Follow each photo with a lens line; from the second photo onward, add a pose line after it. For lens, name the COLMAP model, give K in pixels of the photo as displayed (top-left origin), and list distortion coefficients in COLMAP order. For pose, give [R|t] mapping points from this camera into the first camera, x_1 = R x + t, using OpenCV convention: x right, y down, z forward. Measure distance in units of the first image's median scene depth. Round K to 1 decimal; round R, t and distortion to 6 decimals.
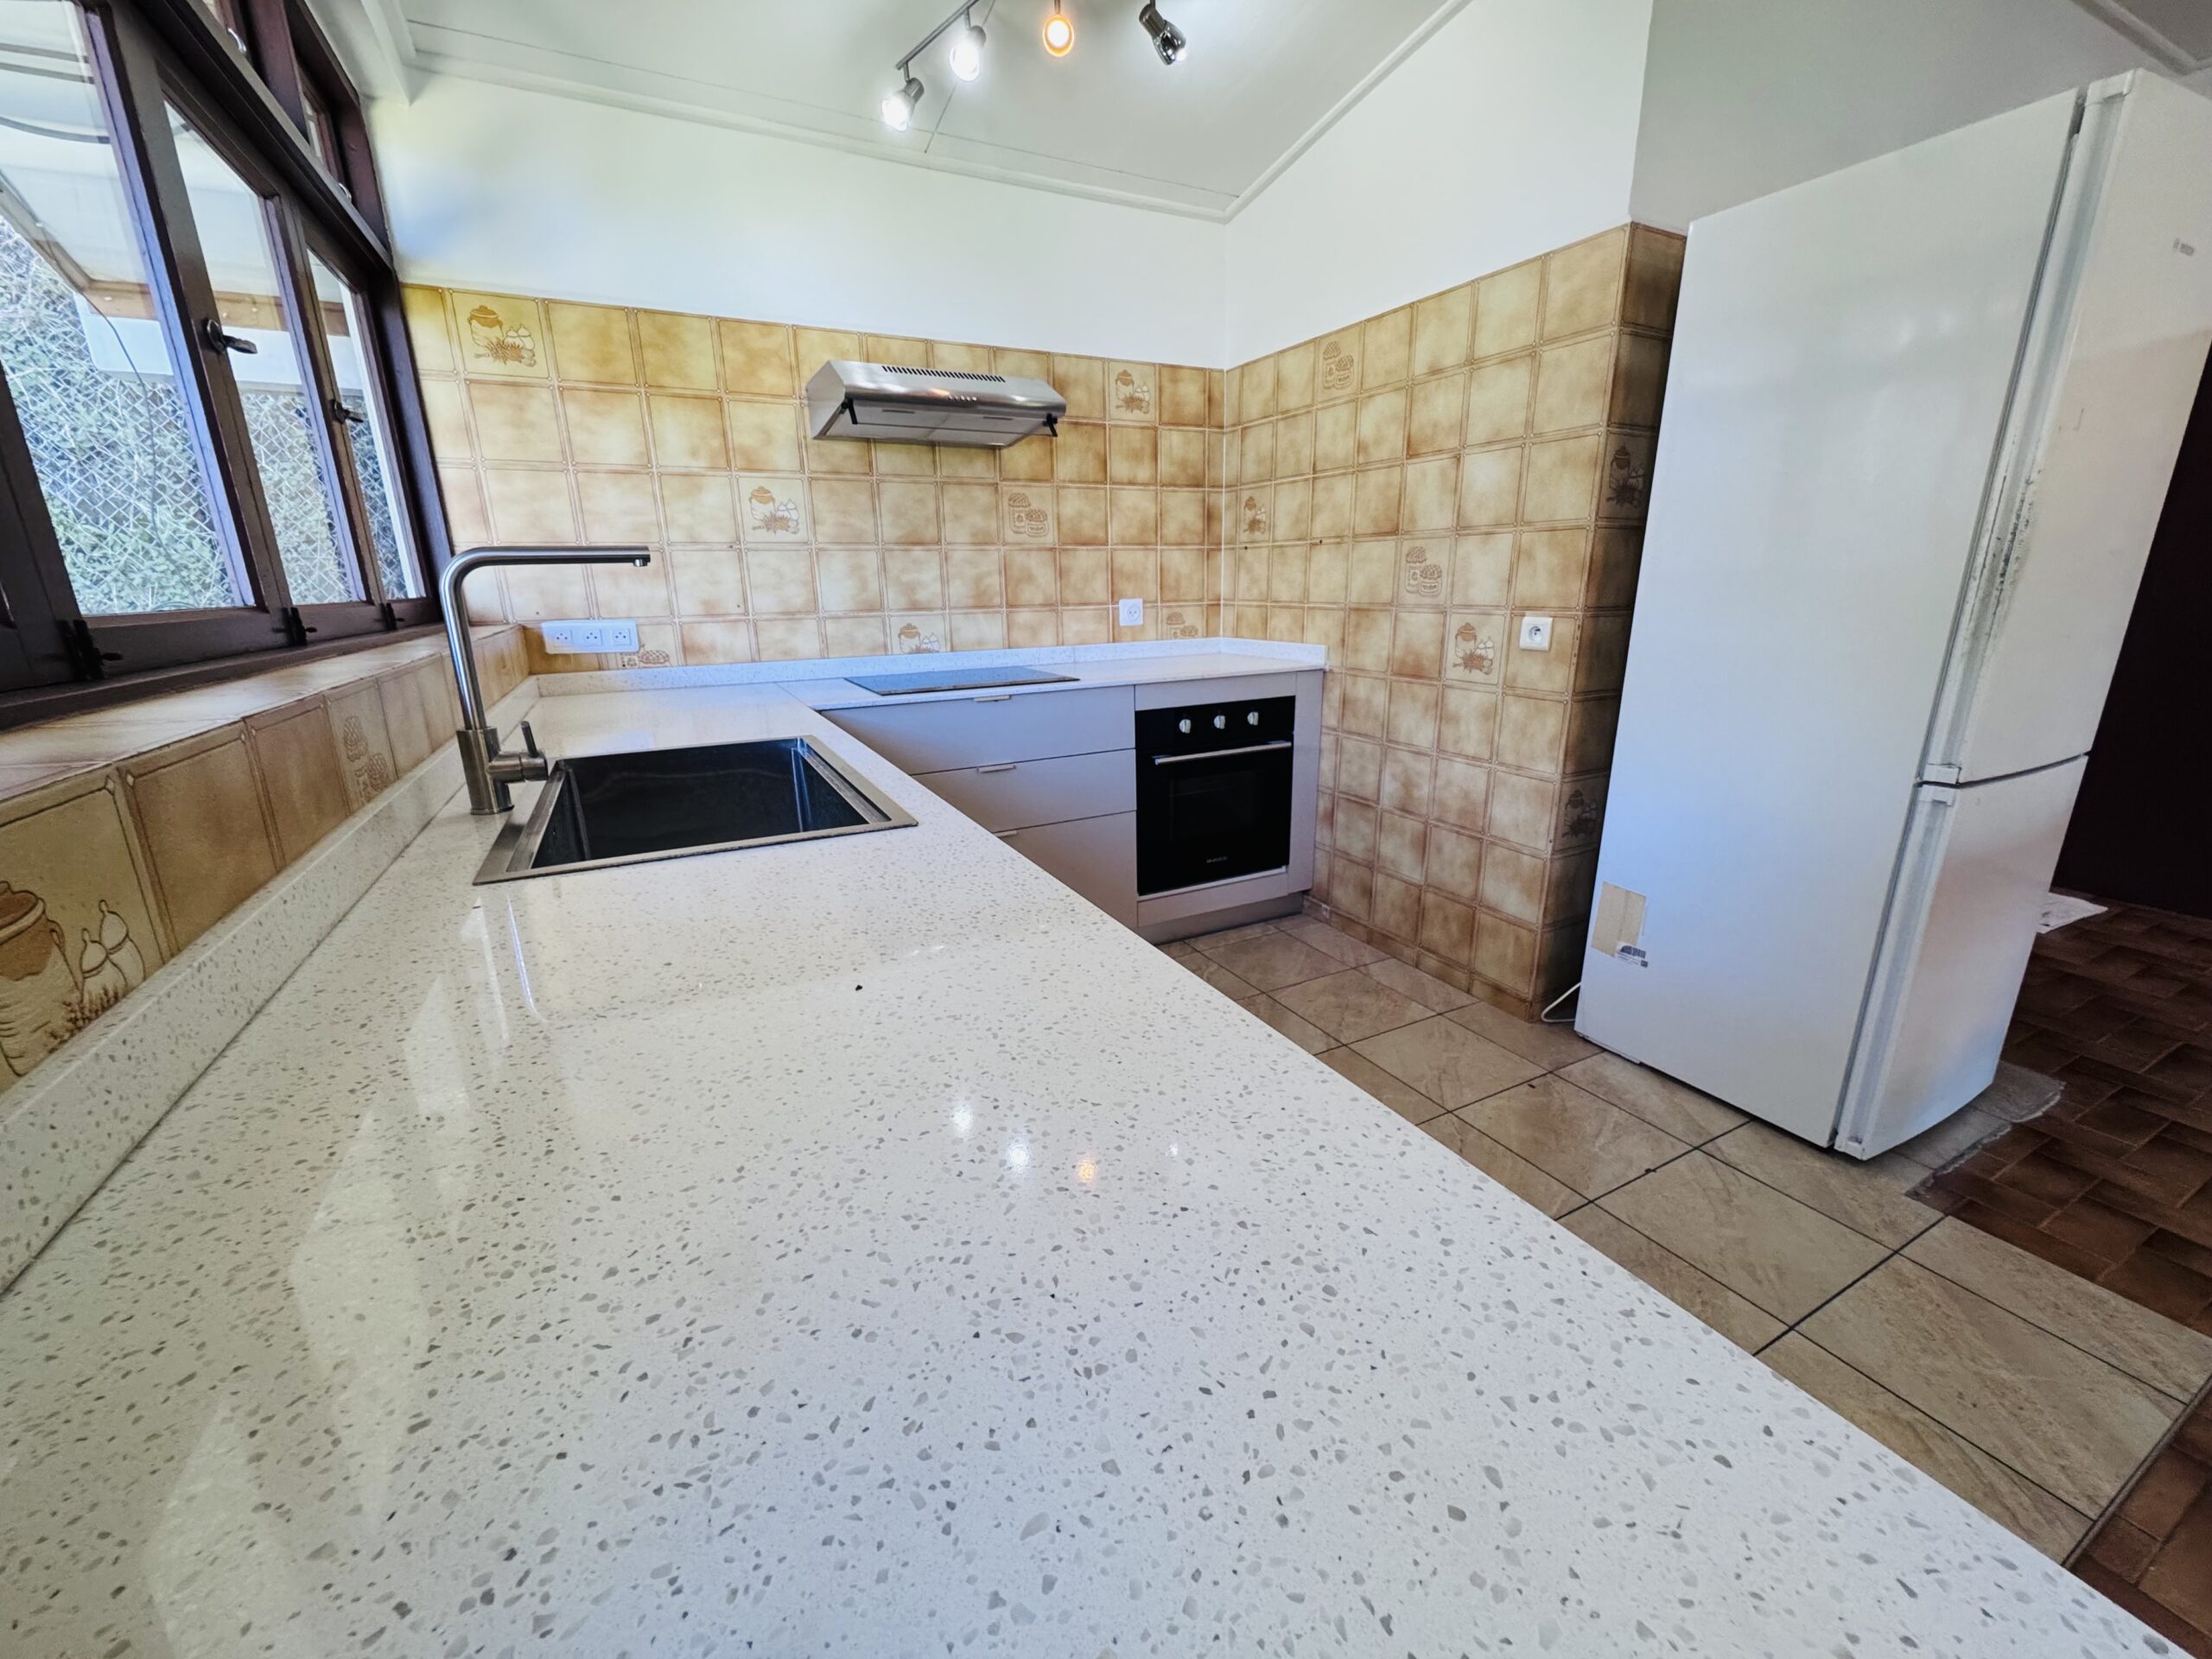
lens RADIAL K [[883.3, 0, 1112.4], [0, 883.3, 827.7], [0, 0, 1]] dist [-0.002955, 0.001363]
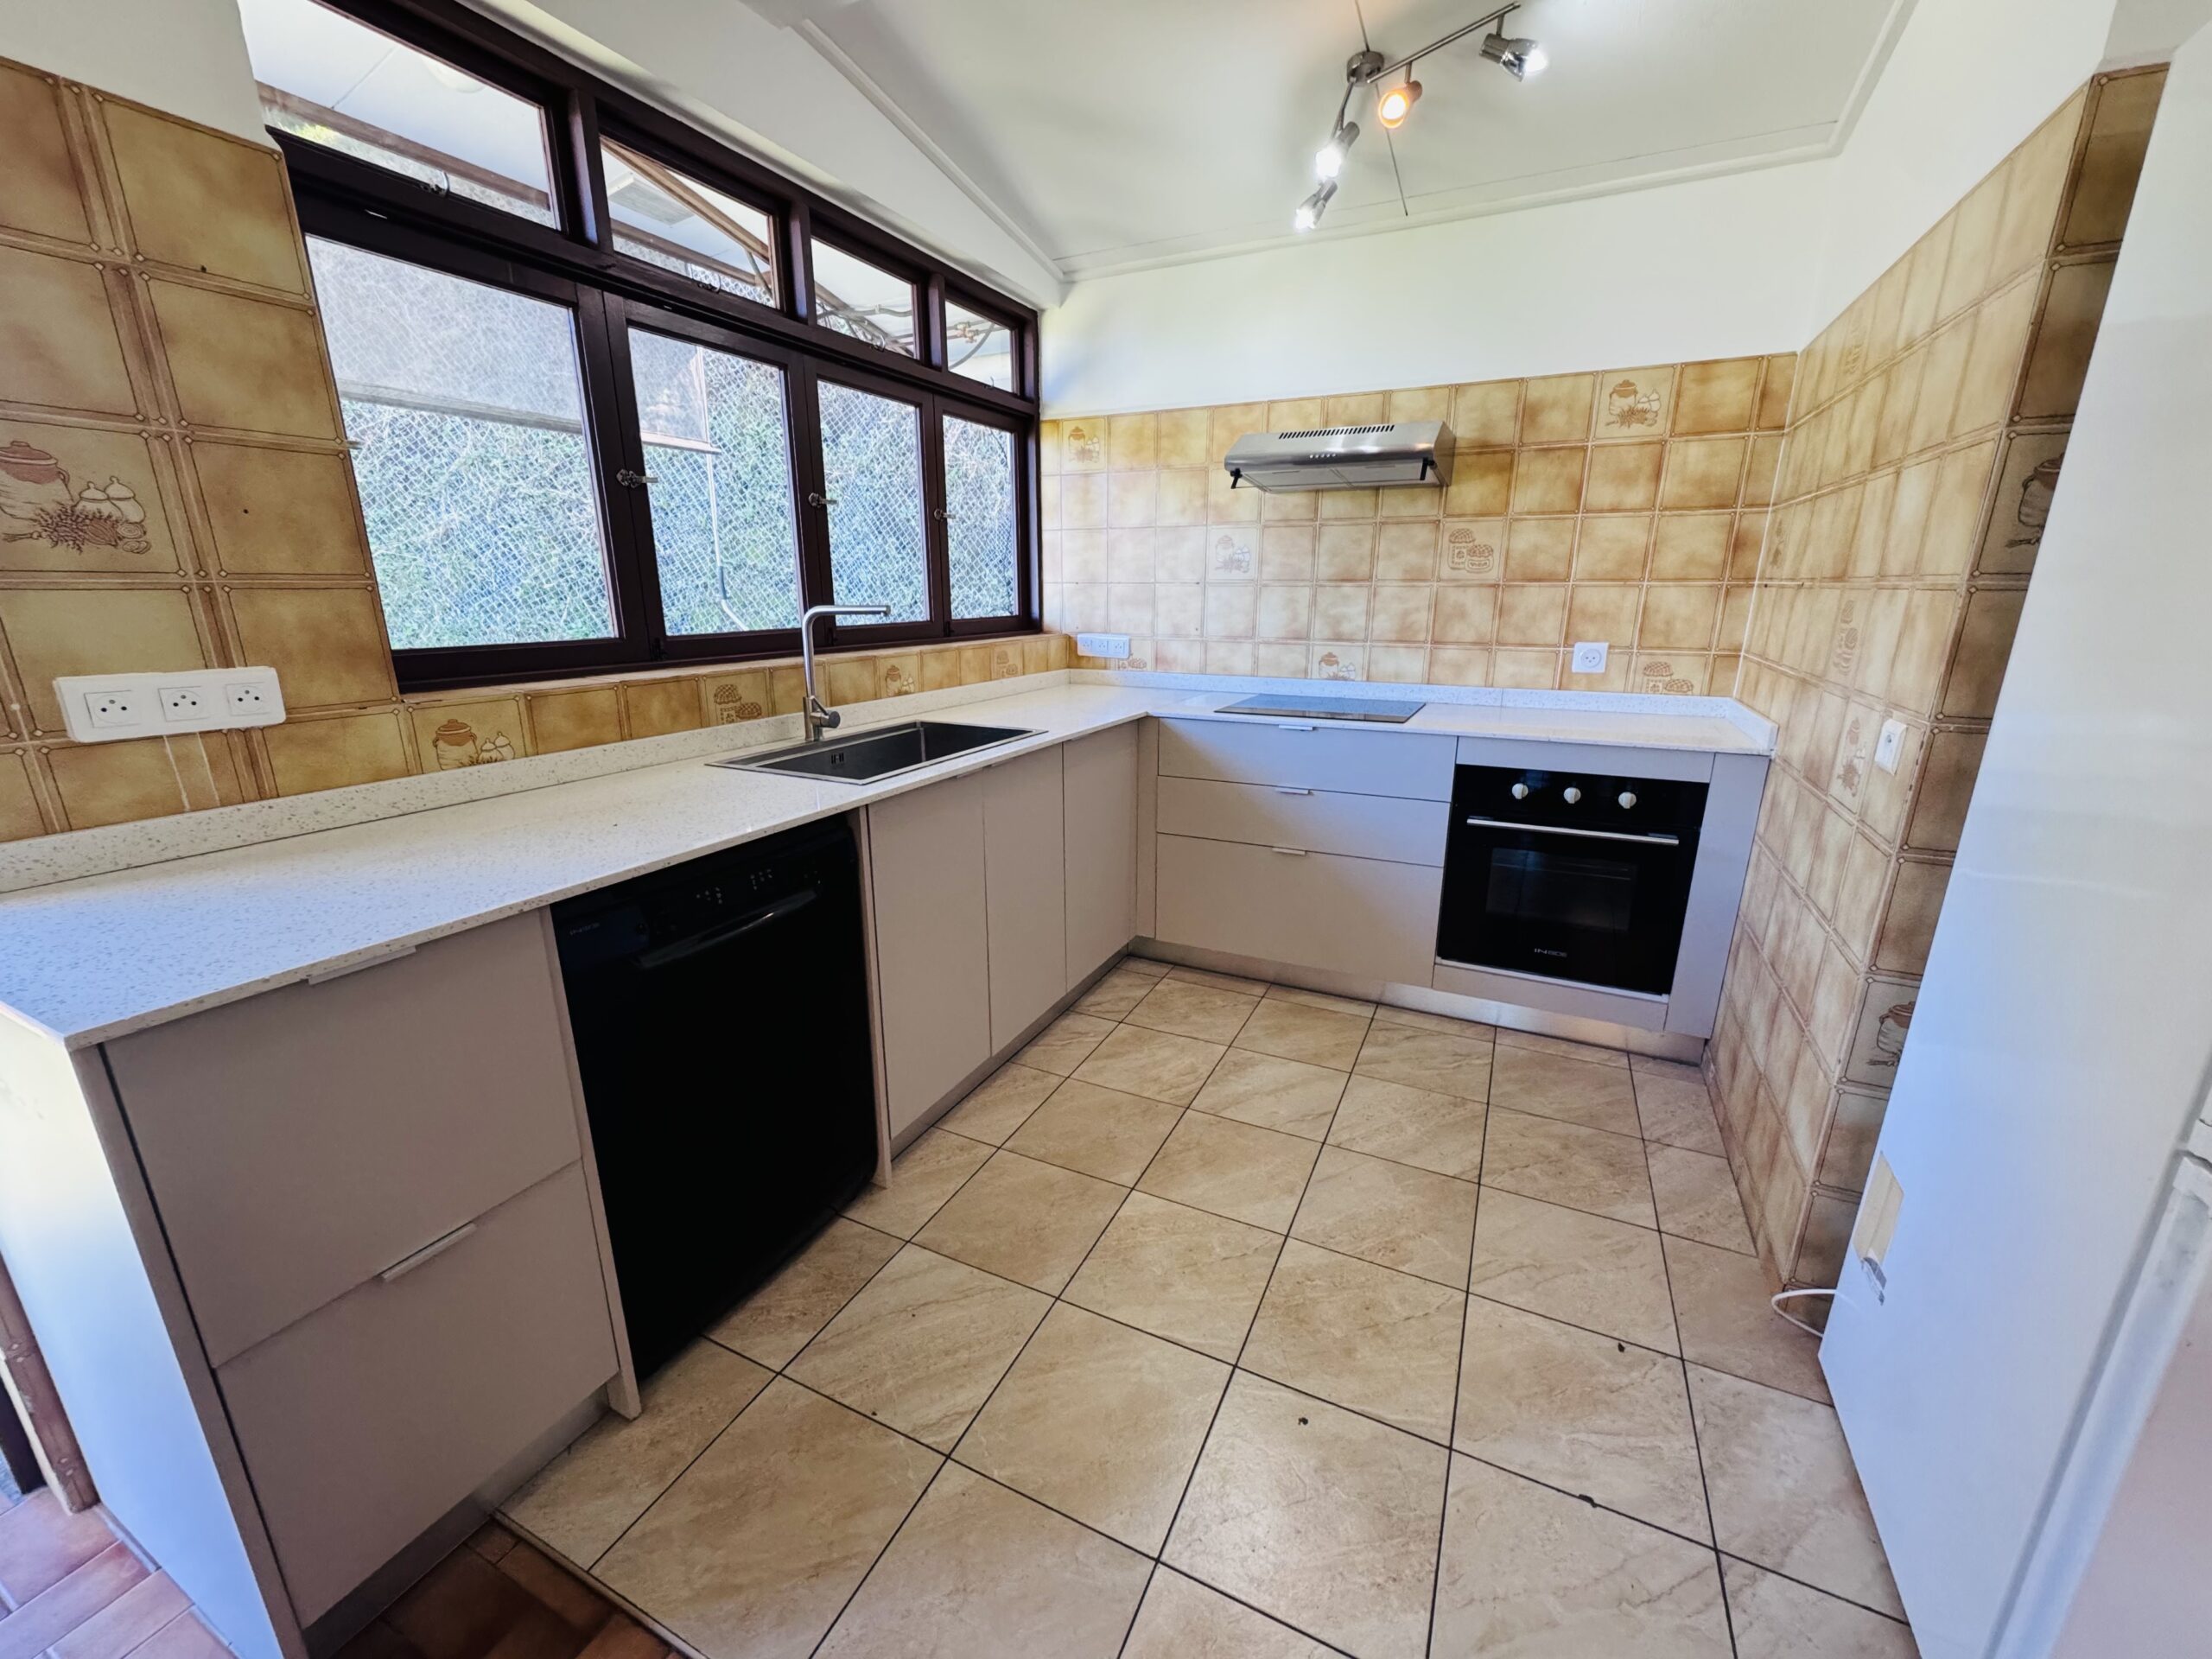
lens RADIAL K [[883.3, 0, 1111.8], [0, 883.3, 830.4], [0, 0, 1]] dist [-0.002955, 0.001363]
pose [[0.597685, 0.230671, -0.767830, 0.515438], [-0.227415, 0.967157, 0.113531, -0.082224], [0.768801, 0.106760, 0.630513, 0.125998]]
